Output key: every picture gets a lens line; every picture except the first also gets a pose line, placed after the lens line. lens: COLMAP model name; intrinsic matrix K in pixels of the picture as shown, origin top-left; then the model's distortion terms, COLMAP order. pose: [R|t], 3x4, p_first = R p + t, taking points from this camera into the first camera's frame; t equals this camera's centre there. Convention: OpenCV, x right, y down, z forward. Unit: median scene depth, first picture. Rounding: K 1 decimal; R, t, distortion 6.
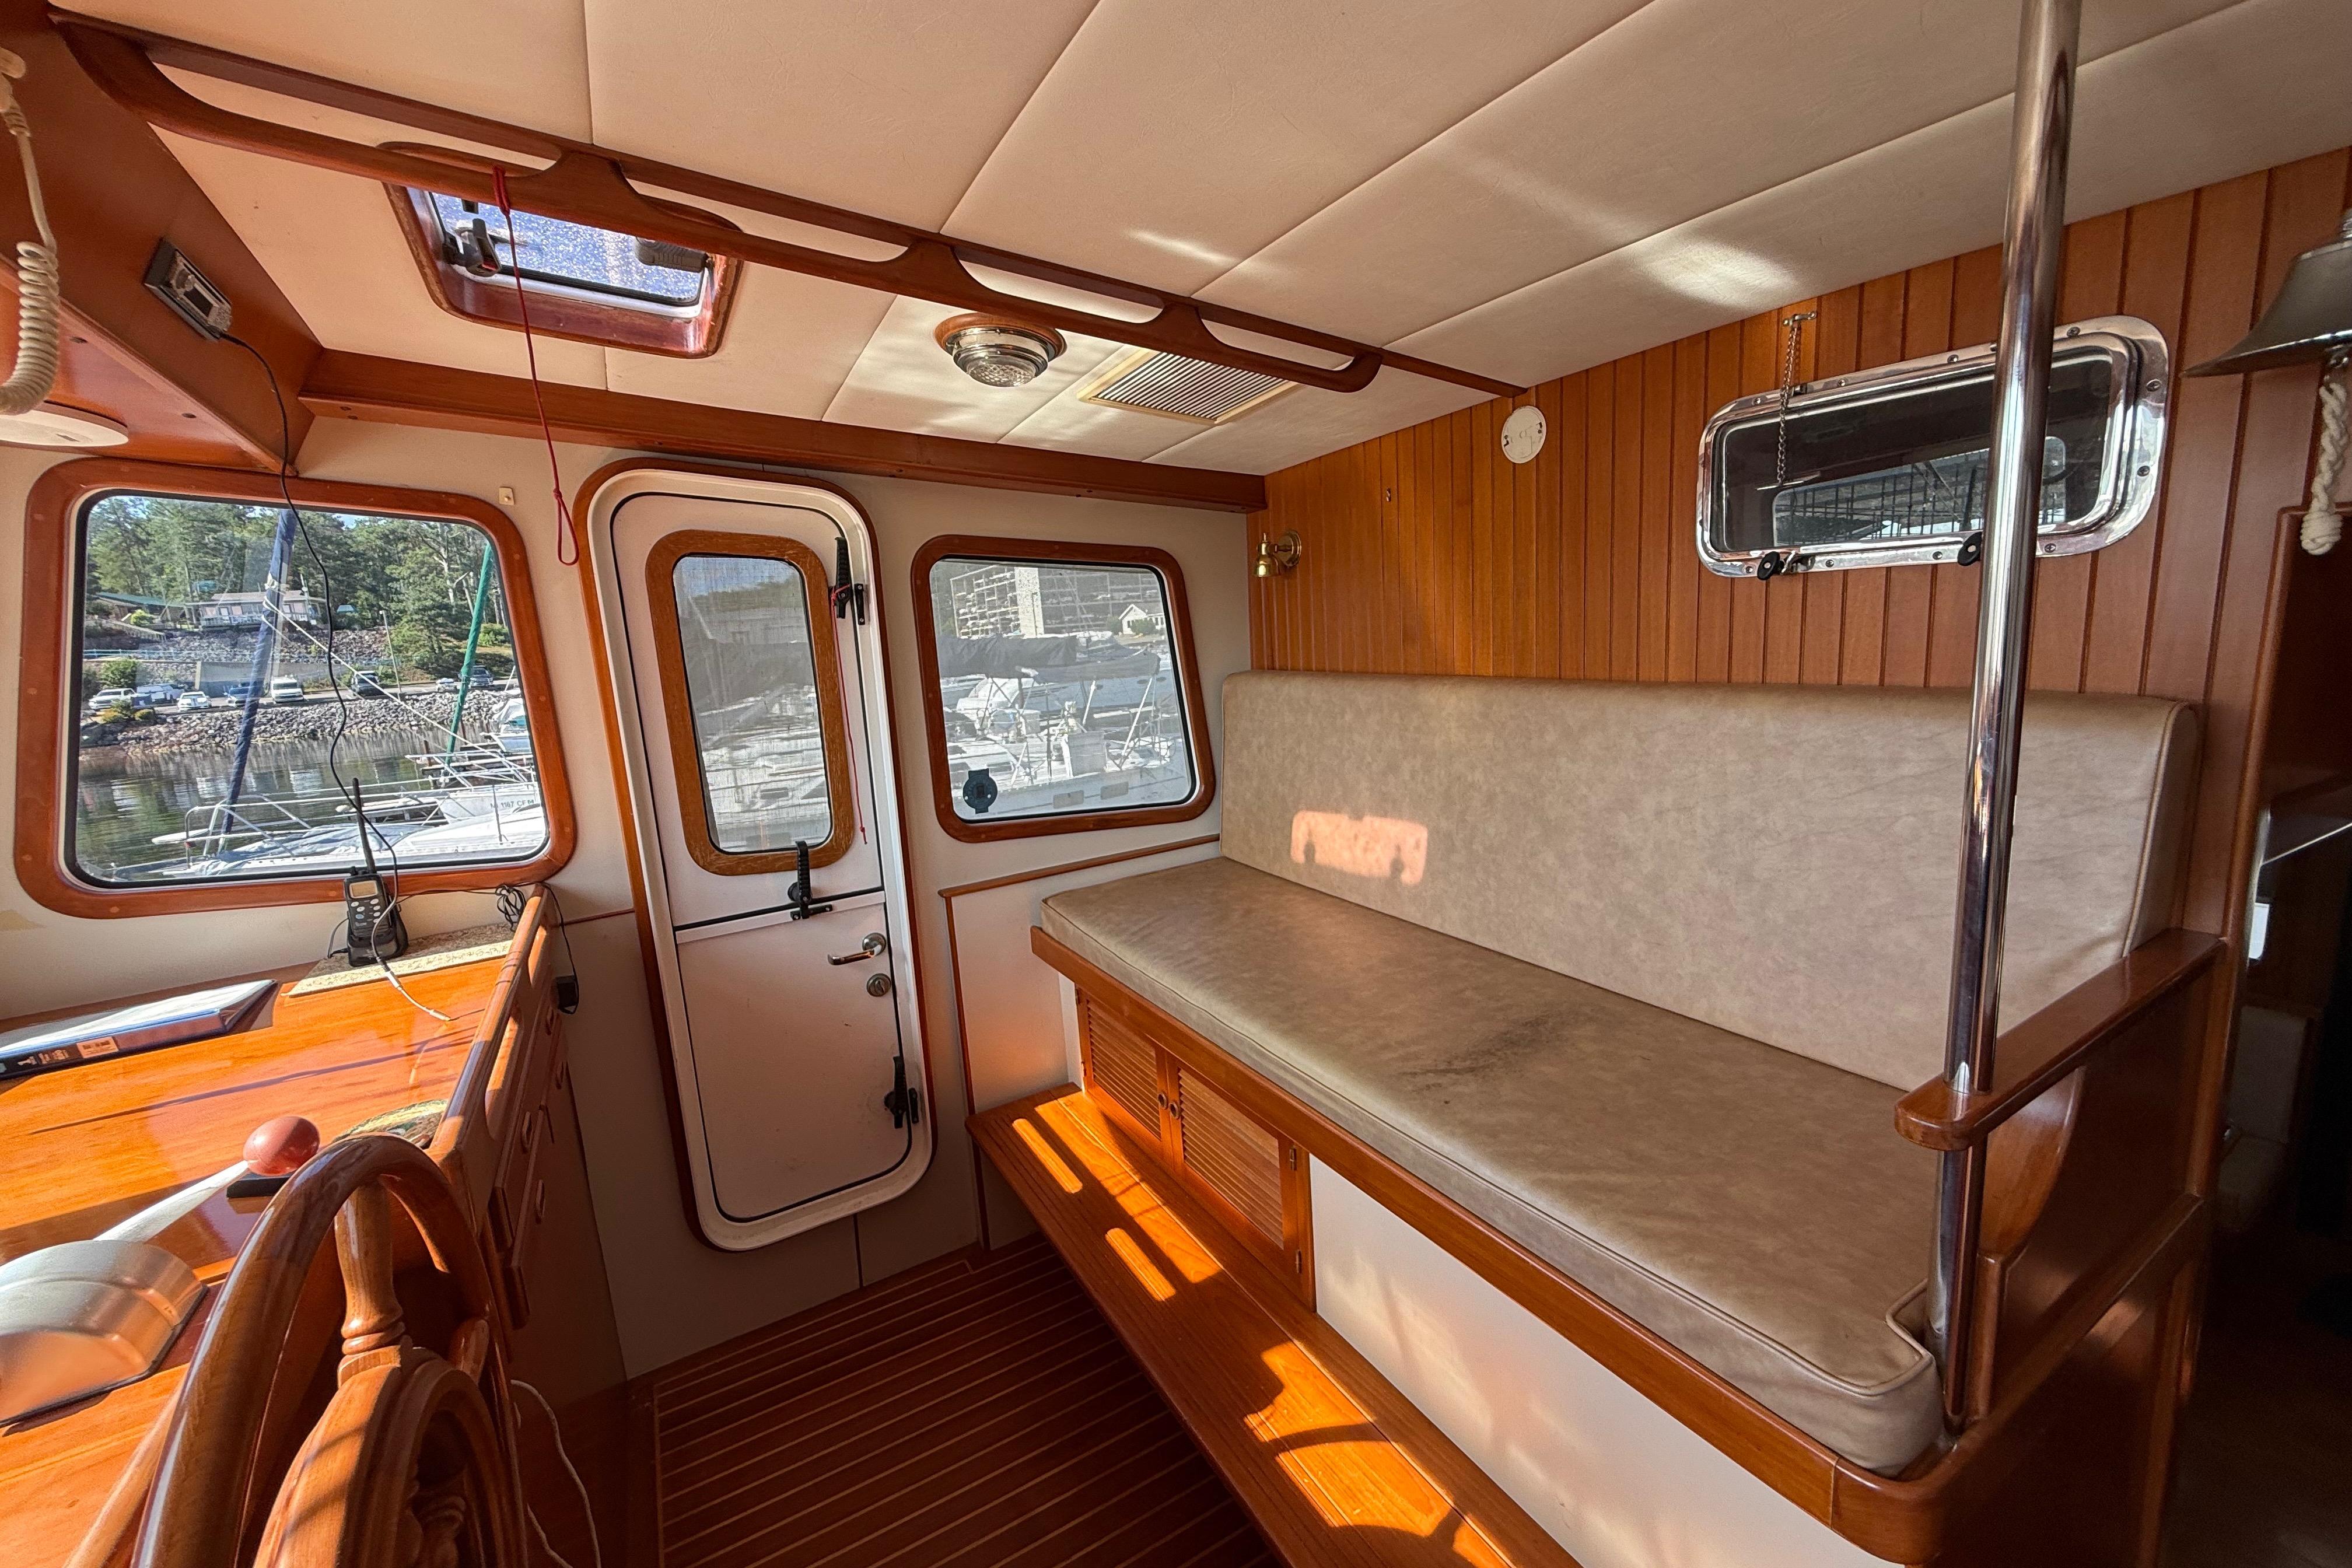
lens RADIAL K [[934.9, 0, 1164.2], [0, 934.9, 783.3], [0, 0, 1]] dist [-0.002072, 0.000368]
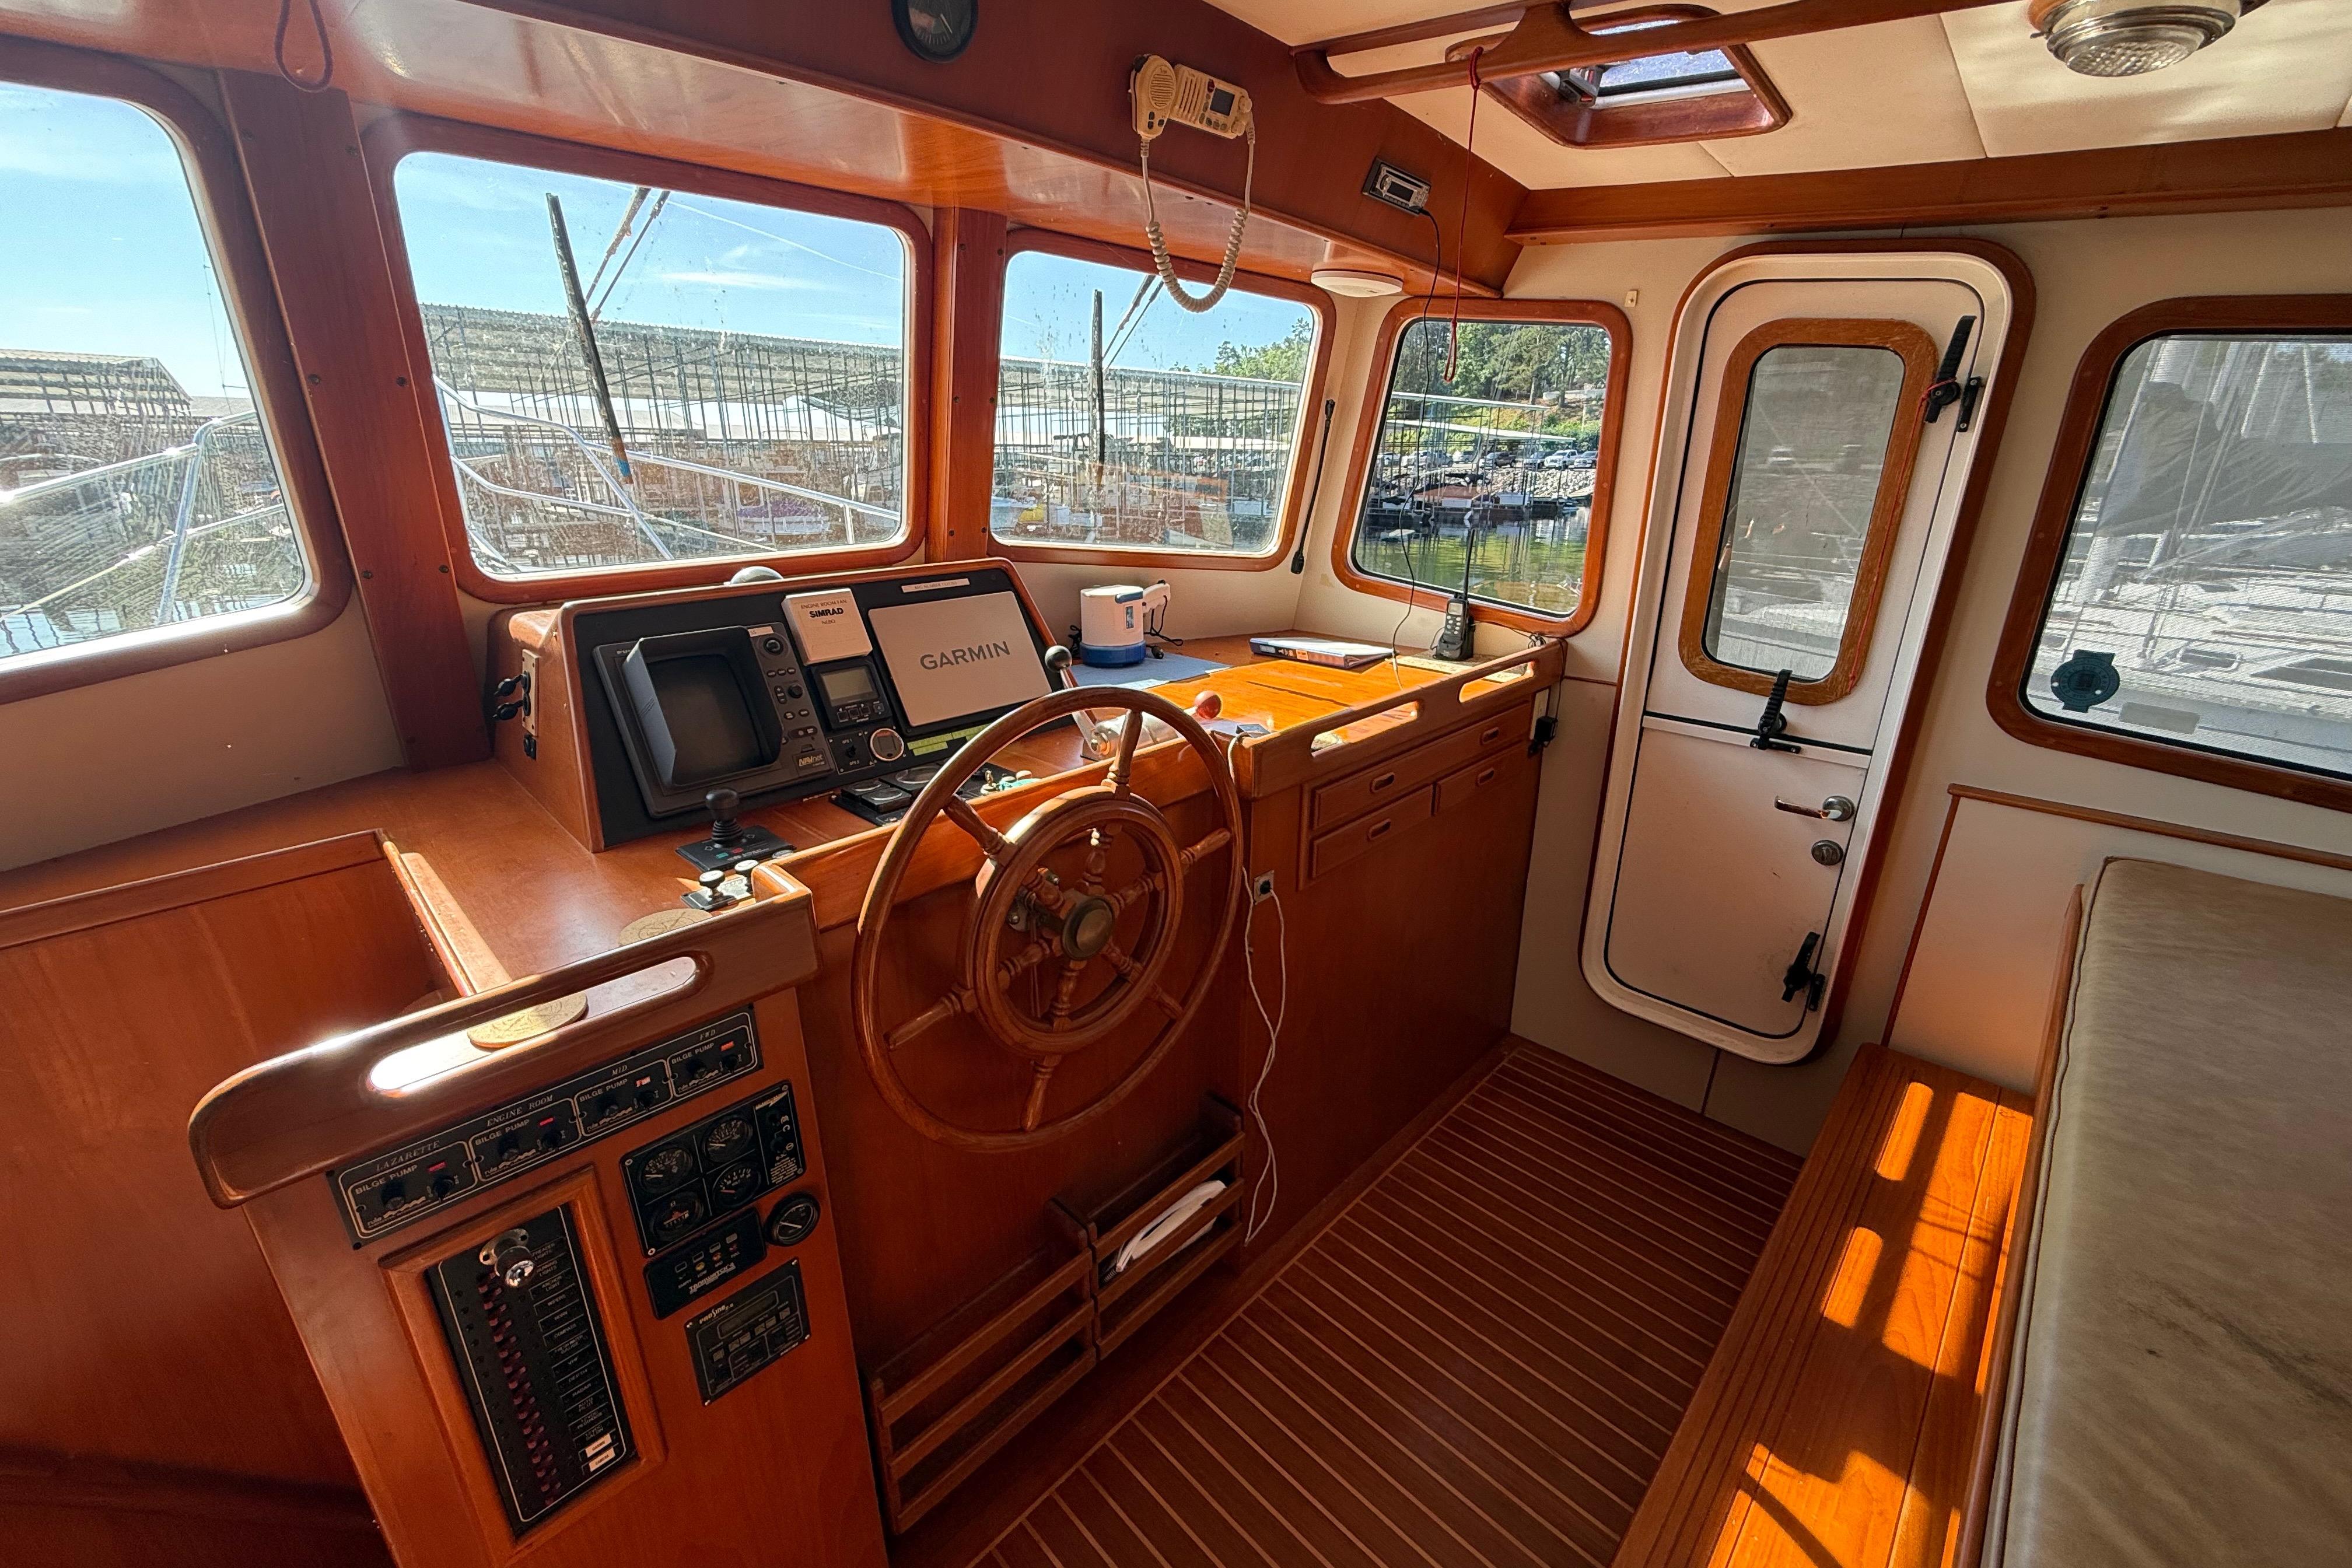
lens RADIAL K [[928.1, 0, 1176.0], [0, 928.1, 784.0], [0, 0, 1]] dist [-0.001060, -0.000024]
pose [[0.252708, 0.386365, -0.887052, 0.325559], [-0.177493, 0.919763, 0.350048, -0.049720], [0.951123, 0.068985, 0.301008, 0.141038]]
